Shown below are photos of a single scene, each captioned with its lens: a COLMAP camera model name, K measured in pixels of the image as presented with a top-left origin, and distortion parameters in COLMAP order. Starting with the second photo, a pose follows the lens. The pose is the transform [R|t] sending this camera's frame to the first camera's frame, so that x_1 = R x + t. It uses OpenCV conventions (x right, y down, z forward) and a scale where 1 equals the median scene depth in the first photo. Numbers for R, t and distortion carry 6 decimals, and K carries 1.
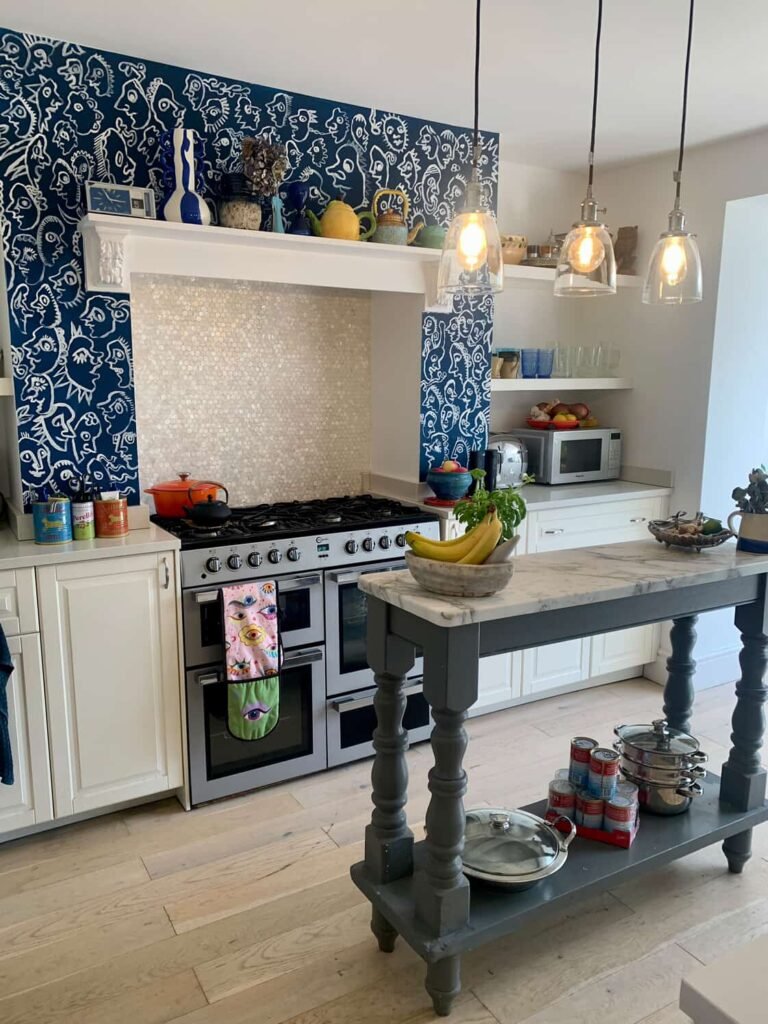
lens RADIAL K [[772.3, 0, 371.5], [0, 772.3, 514.8], [0, 0, 1]] dist [0.134392, -0.320381]
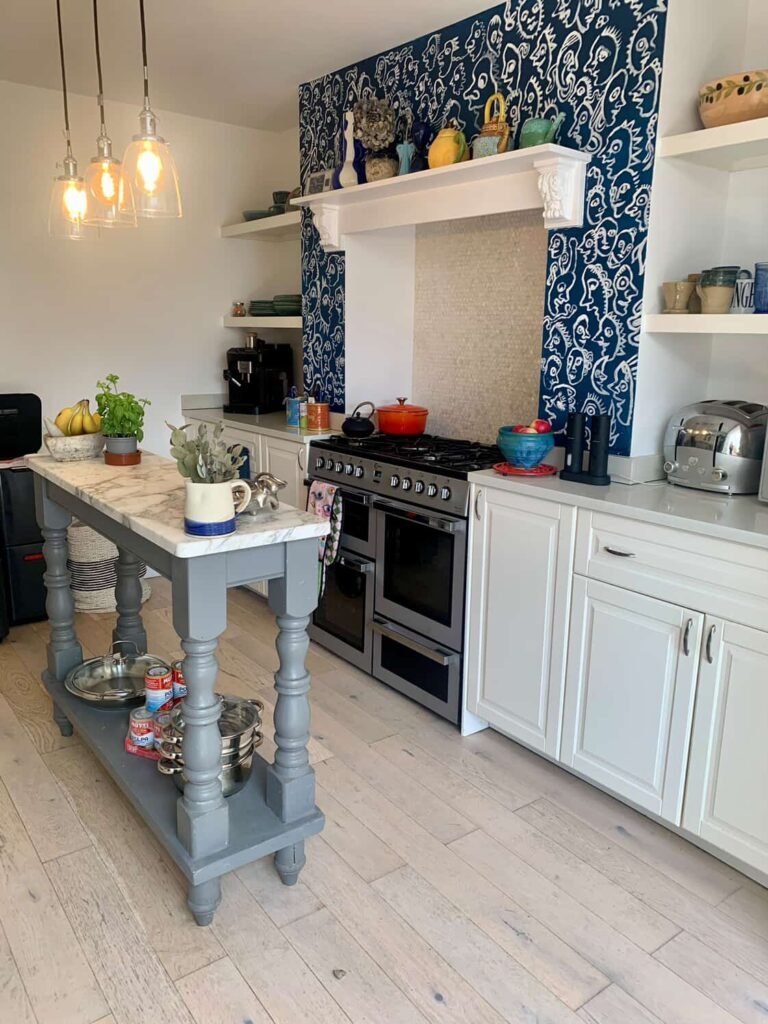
lens RADIAL K [[790.8, 0, 384.9], [0, 790.8, 529.5], [0, 0, 1]] dist [0.006333, 0.013785]
pose [[0.132139, 0.236032, -0.962719, 0.888117], [-0.199670, 0.957665, 0.207387, -0.098081], [0.970913, 0.164822, 0.173673, 0.731857]]
